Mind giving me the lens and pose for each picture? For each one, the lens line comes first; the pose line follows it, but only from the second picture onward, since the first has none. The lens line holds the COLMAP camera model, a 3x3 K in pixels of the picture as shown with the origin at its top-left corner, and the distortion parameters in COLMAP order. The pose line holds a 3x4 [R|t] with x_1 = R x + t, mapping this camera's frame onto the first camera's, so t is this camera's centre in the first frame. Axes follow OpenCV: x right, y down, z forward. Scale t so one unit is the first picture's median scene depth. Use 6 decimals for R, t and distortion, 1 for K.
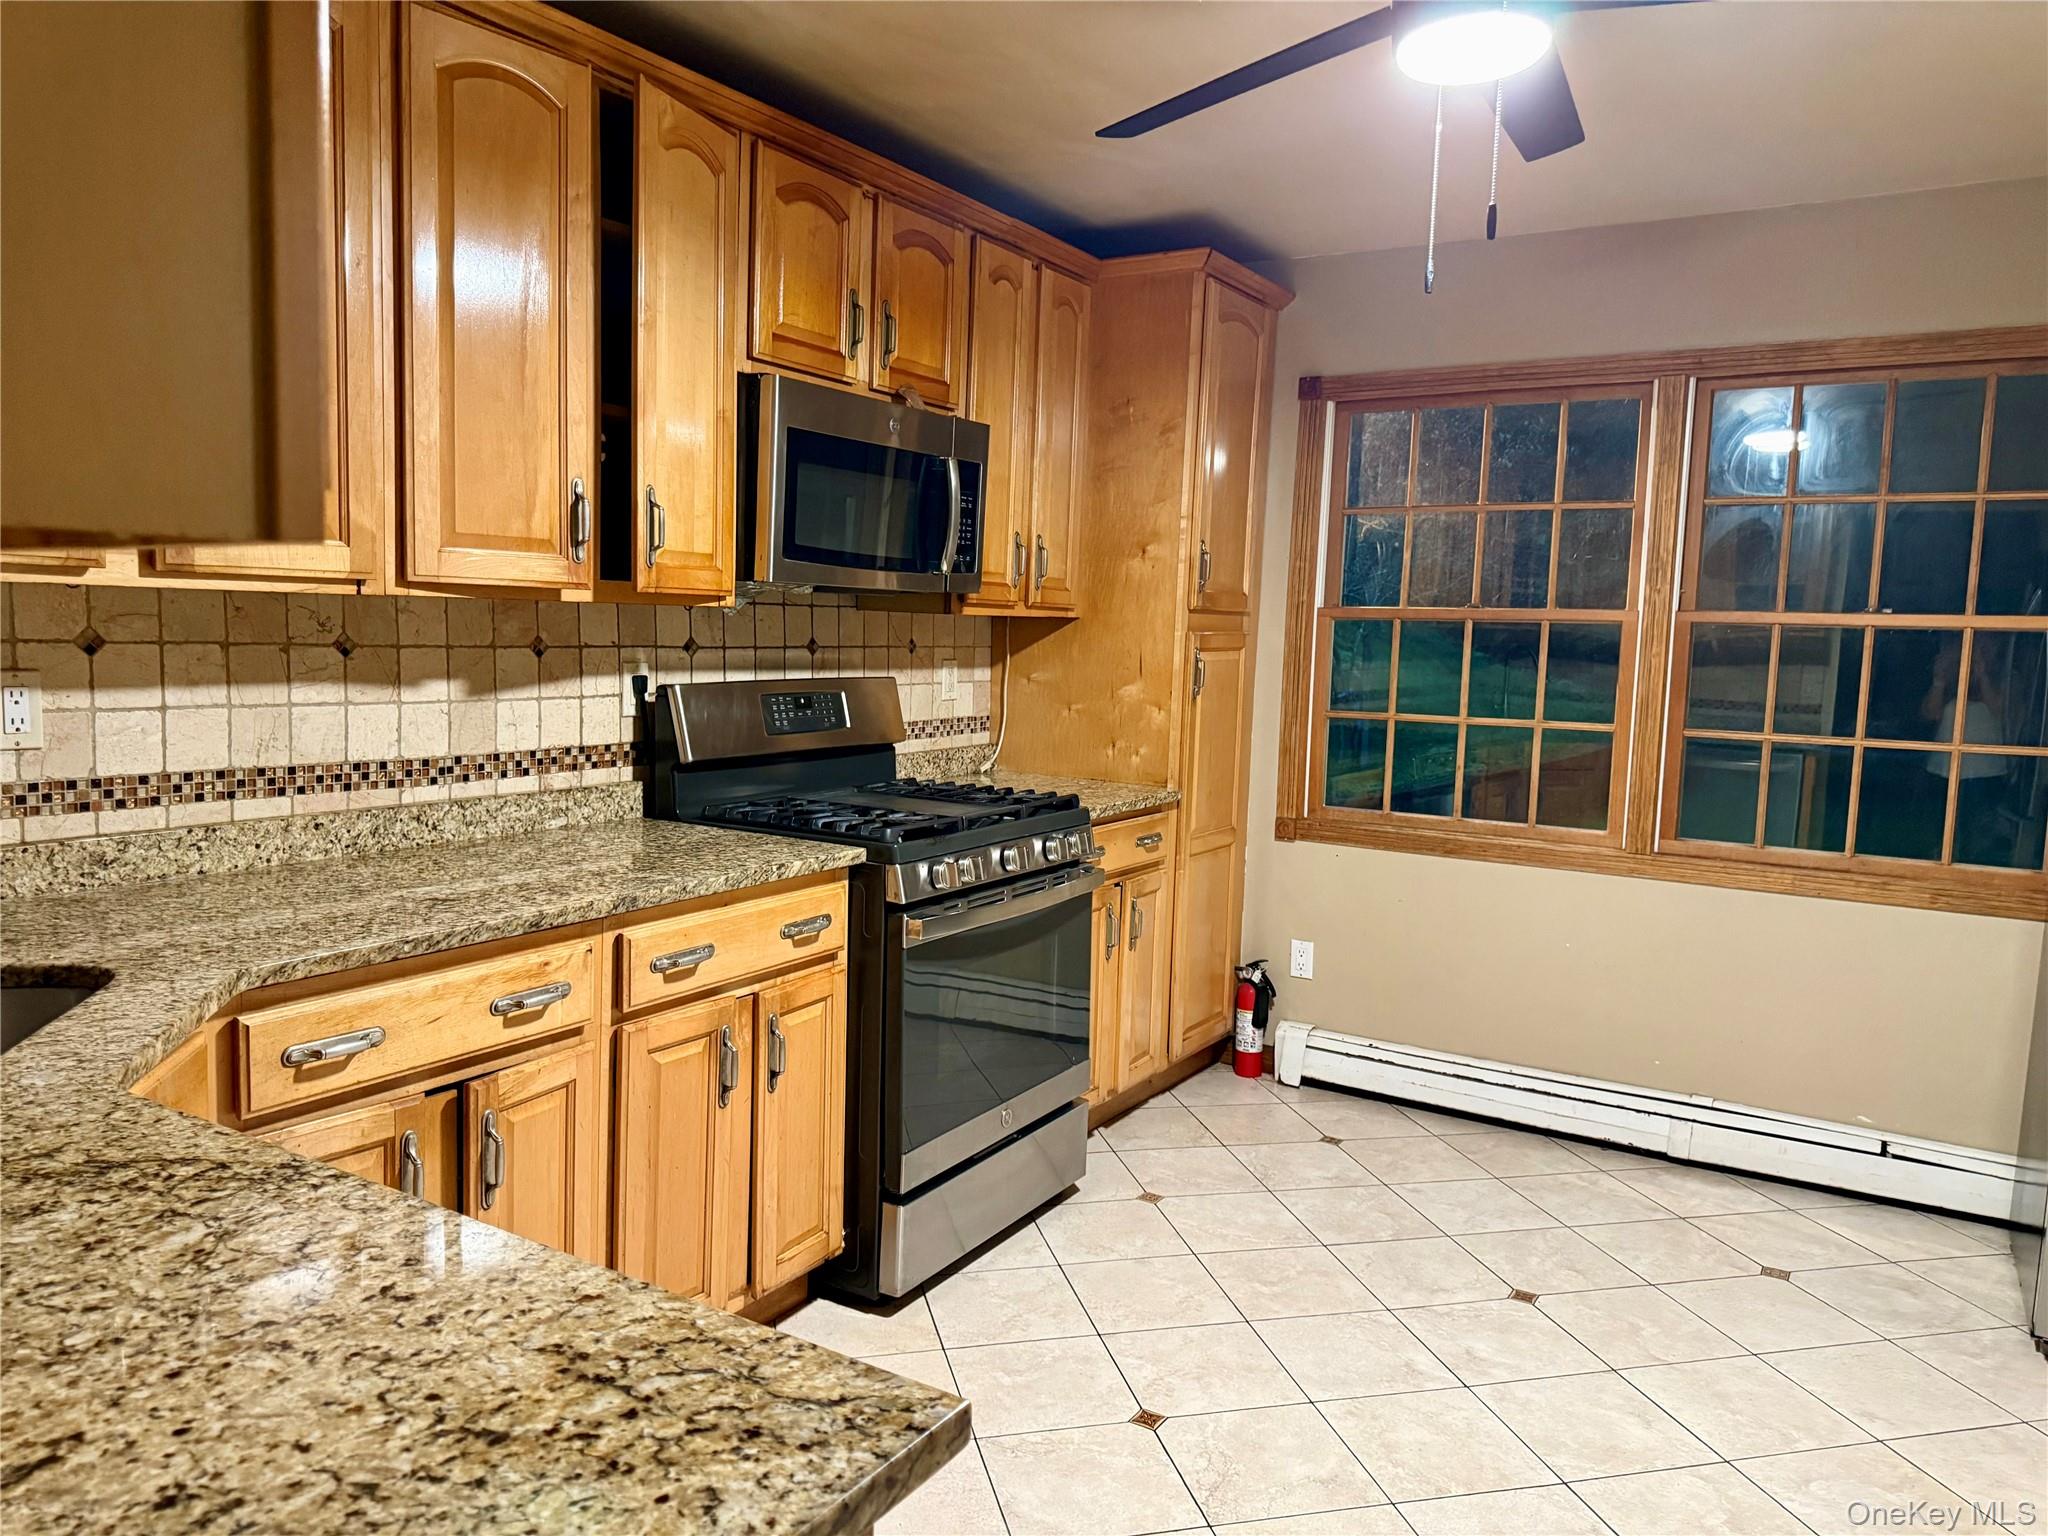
lens RADIAL K [[1409.3, 0, 1024.0], [0, 1409.3, 768.0], [0, 0, 1]] dist [0.127158, -0.156669]
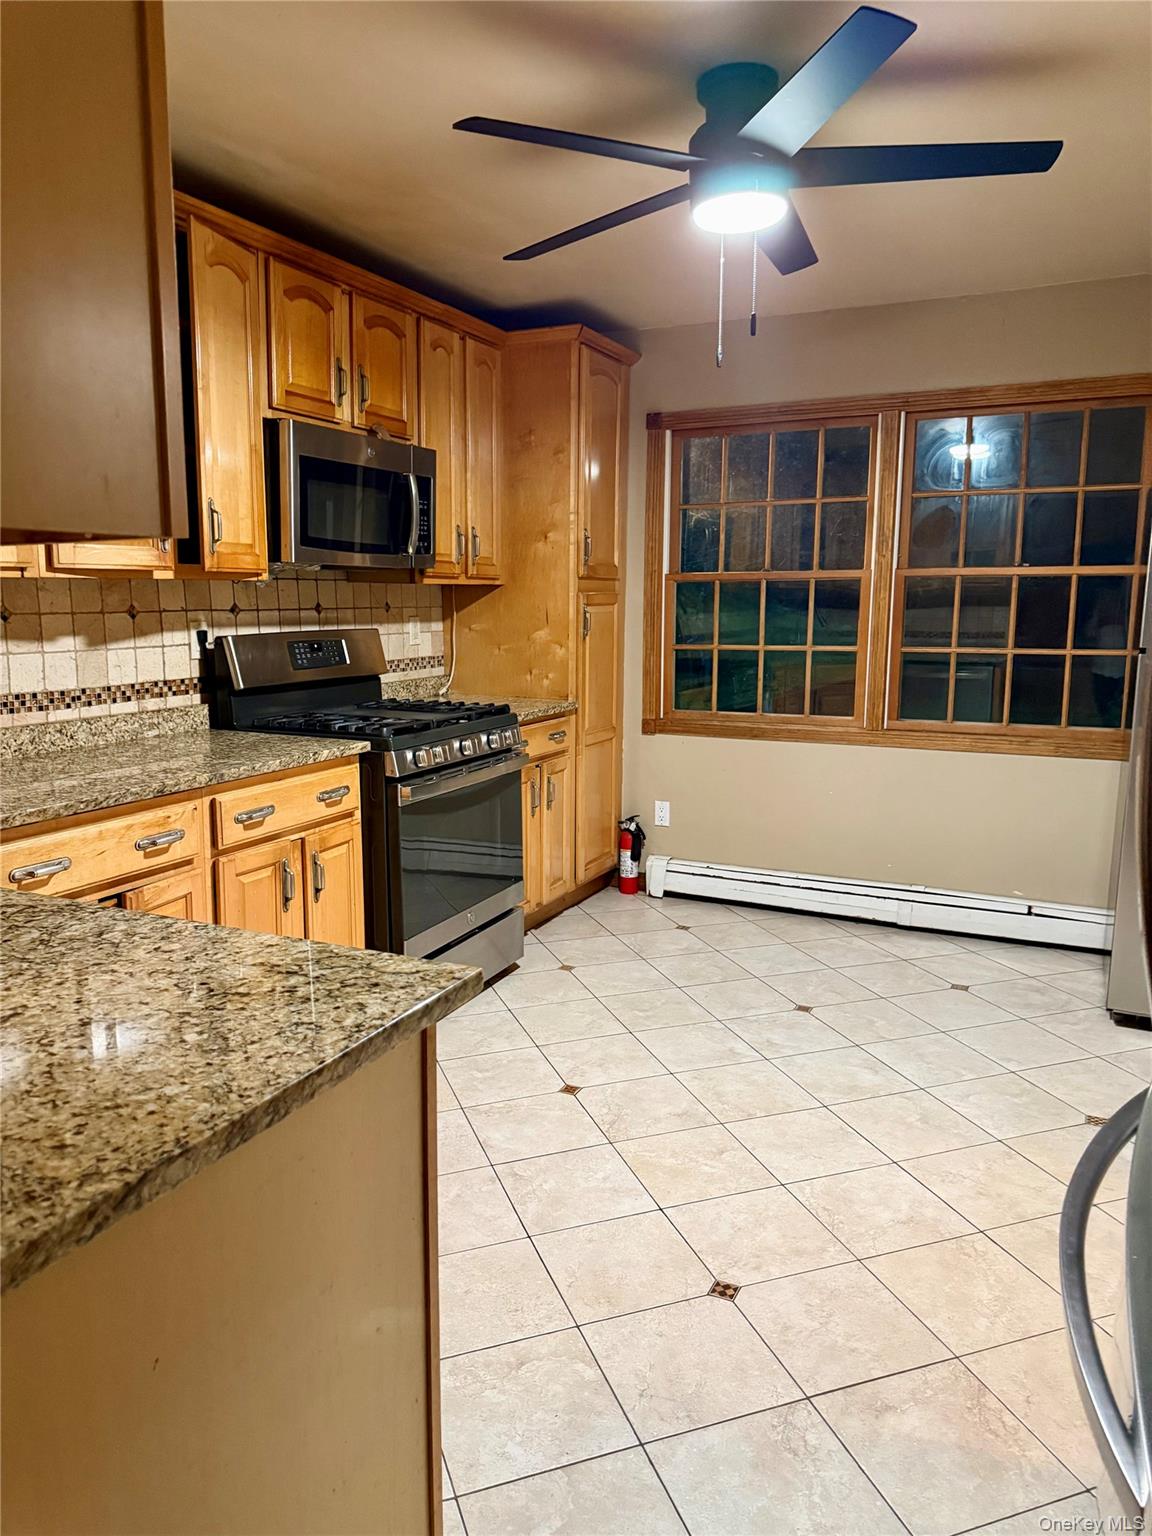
lens RADIAL K [[1064.3, 0, 566.3], [0, 1064.3, 766.0], [0, 0, 1]] dist [0.157188, -0.308095]
pose [[0.994196, -0.044553, 0.097928, -0.014725], [0.038936, 0.997526, 0.058539, 0.021107], [-0.100293, -0.054386, 0.993470, -0.128444]]
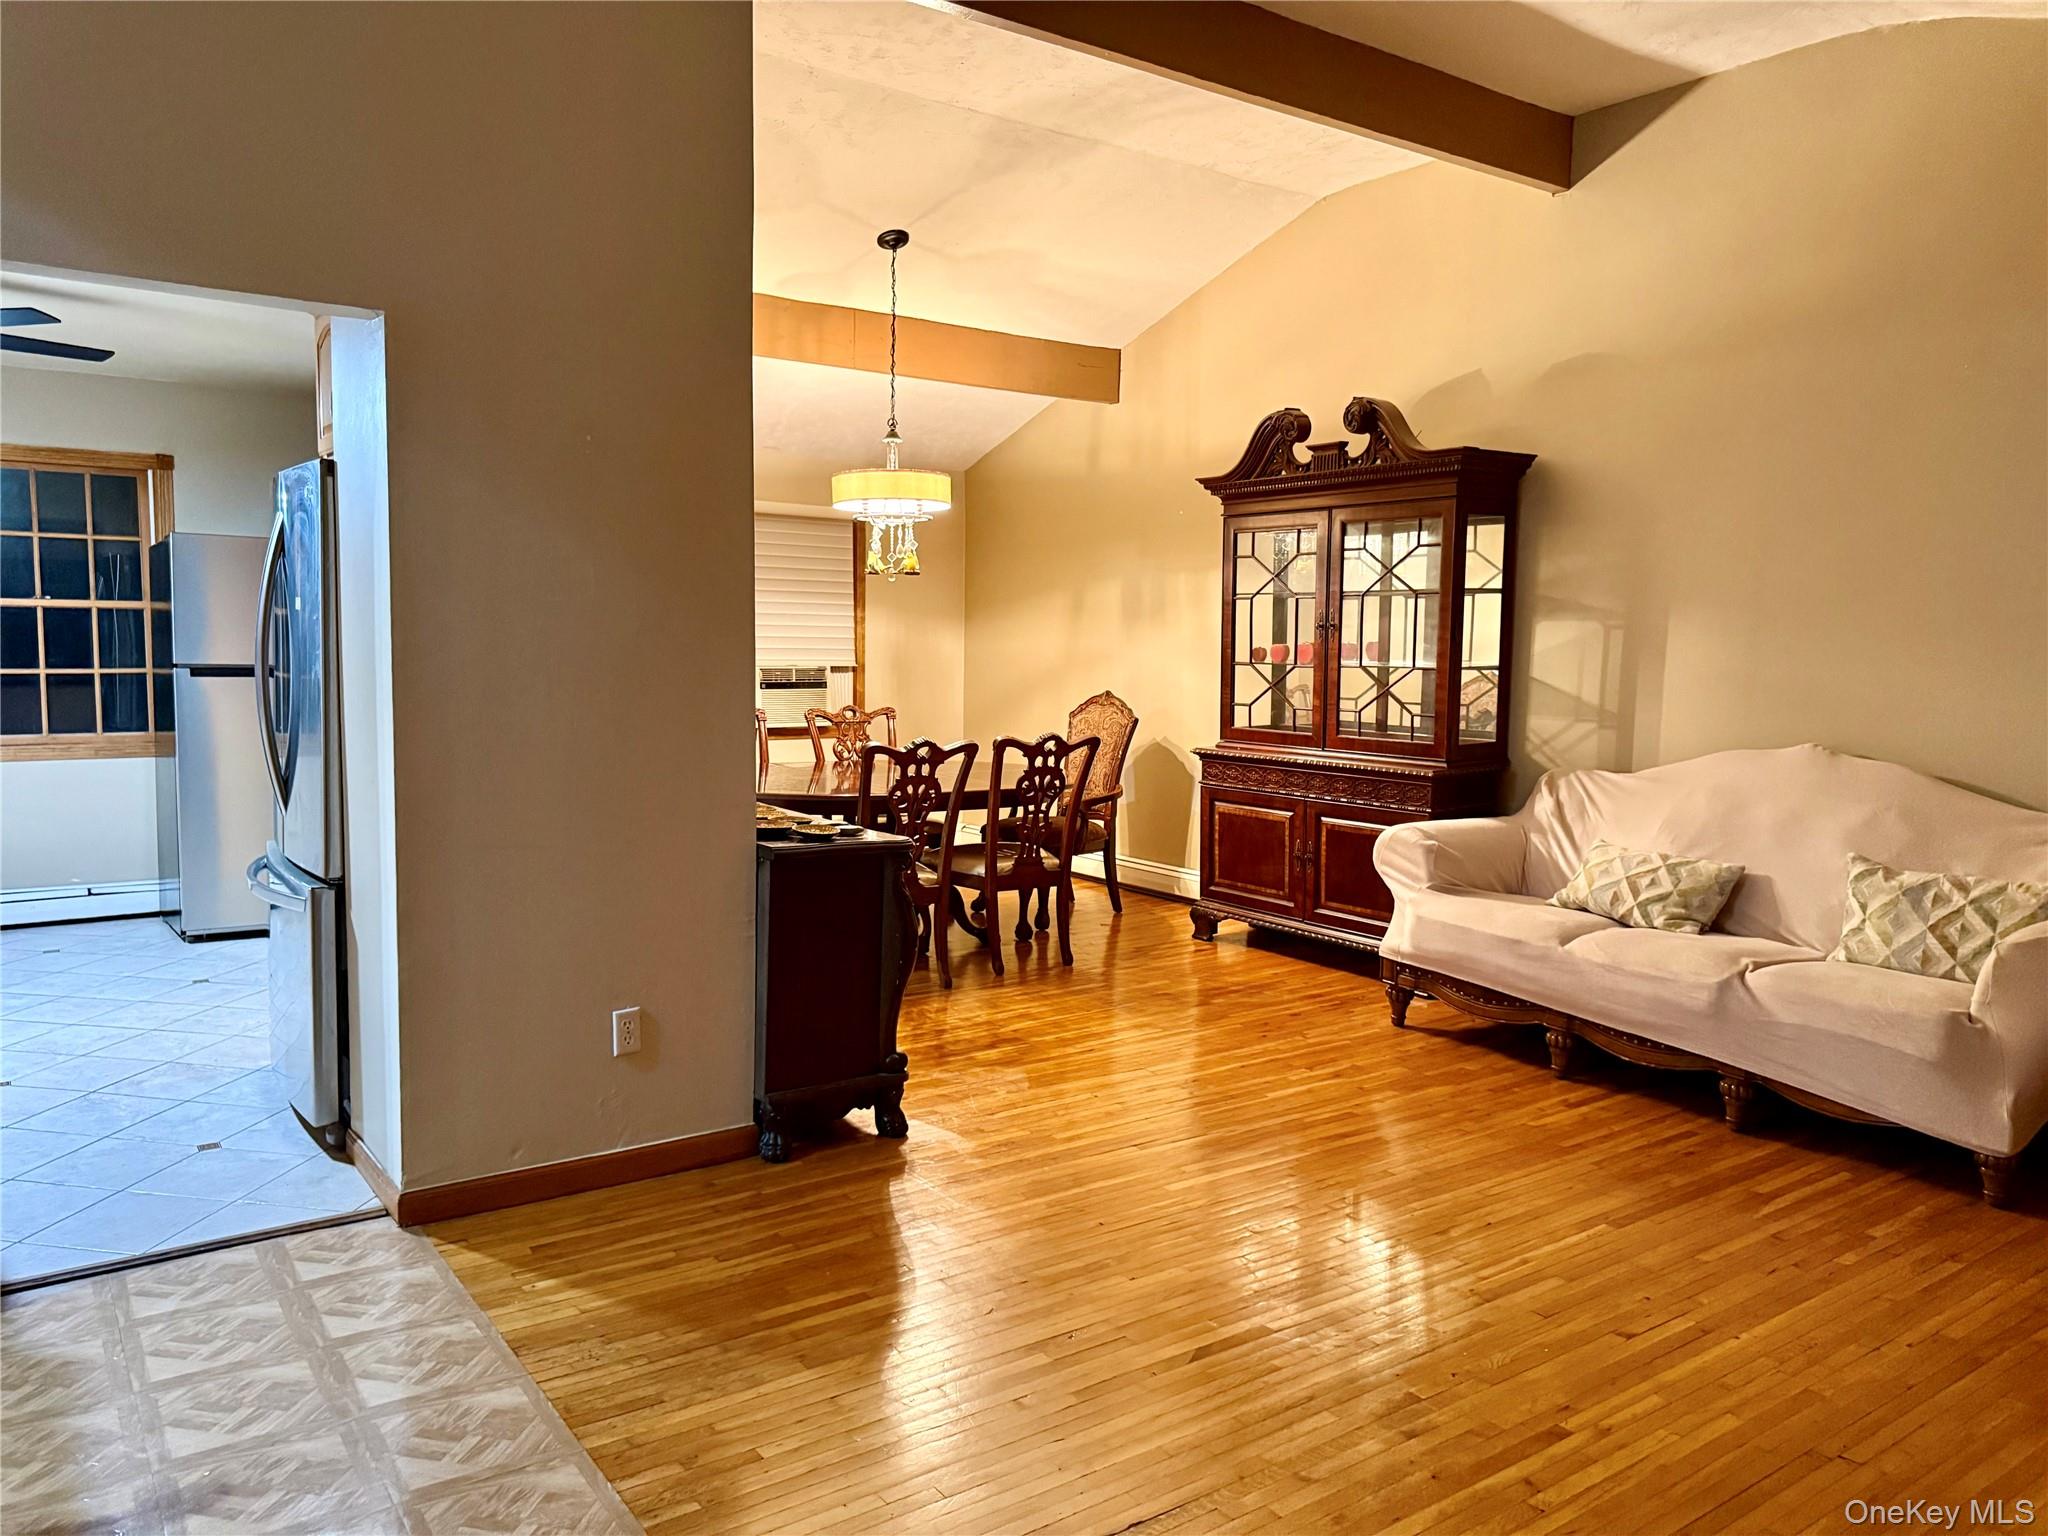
lens RADIAL K [[1397.6, 0, 982.1], [0, 1397.6, 776.1], [0, 0, 1]] dist [0.060311, -0.087658]
pose [[0.381070, -0.114203, 0.917466, -0.682385], [0.091997, 0.992101, 0.085282, 0.078869], [-0.919958, 0.051906, 0.388566, -0.847448]]
